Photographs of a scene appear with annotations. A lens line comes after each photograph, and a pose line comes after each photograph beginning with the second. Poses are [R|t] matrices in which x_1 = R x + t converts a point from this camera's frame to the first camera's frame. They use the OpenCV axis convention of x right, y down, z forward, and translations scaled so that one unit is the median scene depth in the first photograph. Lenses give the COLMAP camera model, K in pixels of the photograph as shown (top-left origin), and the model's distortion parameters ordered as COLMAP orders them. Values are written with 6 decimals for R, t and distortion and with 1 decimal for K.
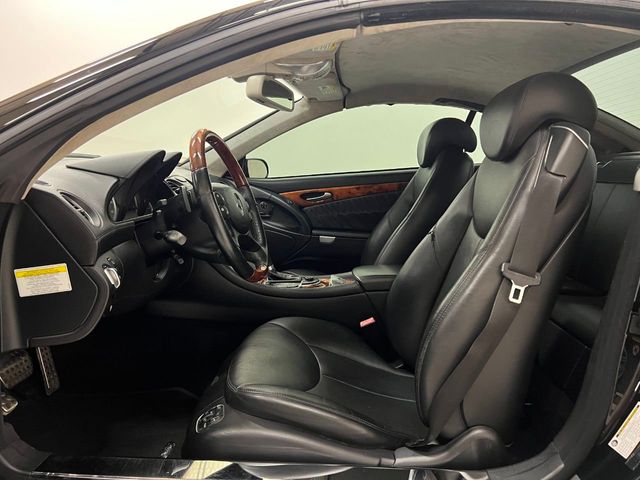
lens RADIAL K [[469.9, 0, 320.0], [0, 469.9, 240.0], [0, 0, 1]] dist [0.054266, -0.003756]
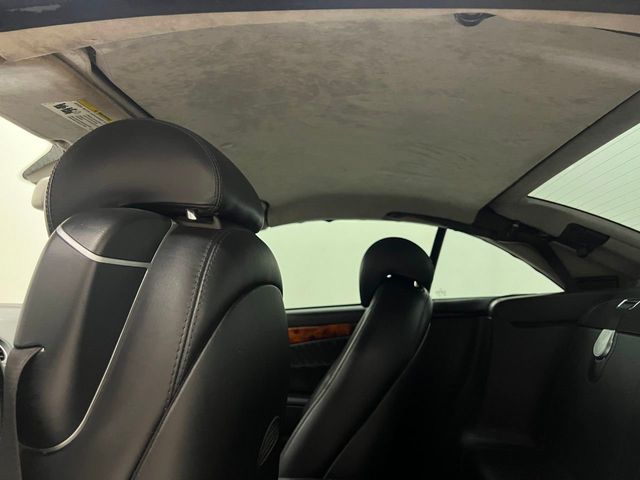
lens RADIAL K [[469.9, 0, 320.0], [0, 469.9, 240.0], [0, 0, 1]] dist [0.054266, -0.003756]
pose [[0.997051, -0.008704, -0.076247, 0.191783], [-0.010985, 0.967130, -0.254045, -0.067357], [0.075952, 0.254133, 0.964182, 0.287207]]
